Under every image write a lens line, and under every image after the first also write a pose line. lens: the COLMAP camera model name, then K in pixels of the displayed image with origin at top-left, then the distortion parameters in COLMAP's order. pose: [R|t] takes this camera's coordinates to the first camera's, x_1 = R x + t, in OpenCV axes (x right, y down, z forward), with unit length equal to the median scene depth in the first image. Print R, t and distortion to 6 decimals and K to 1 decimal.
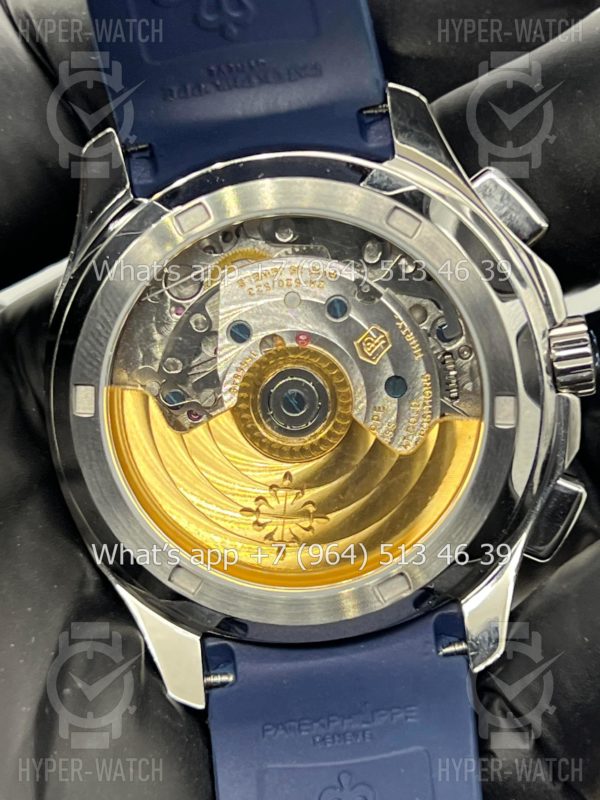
lens RADIAL K [[1898.2, 0, 304.5], [0, 1898.2, 381.6], [0, 0, 1]] dist [0.392189, 0.000000]
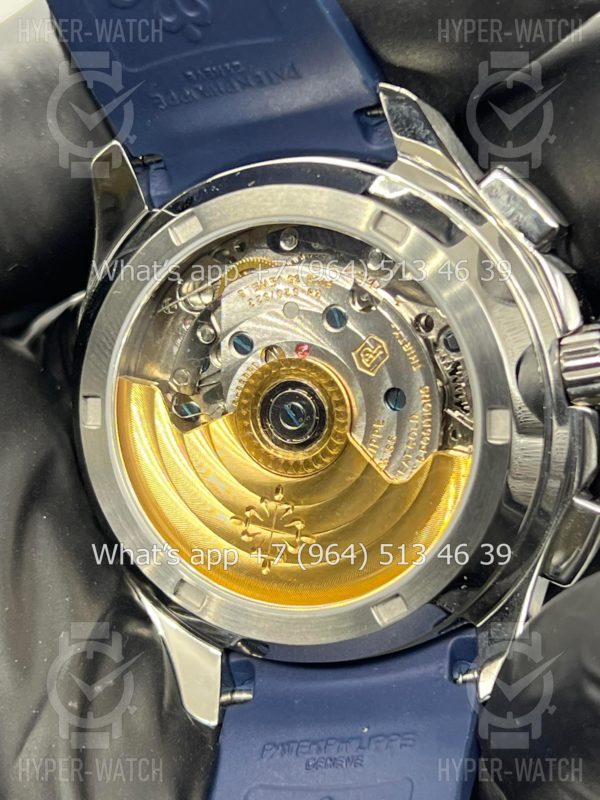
lens RADIAL K [[1898.2, 0, 322.9], [0, 1898.2, 385.4], [0, 0, 1]] dist [0.392189, 0.000000]
pose [[0.955533, -0.000612, -0.294884, 0.295243], [0.003414, 0.999954, 0.008988, -0.013013], [0.294864, -0.009595, 0.955491, 0.076214]]
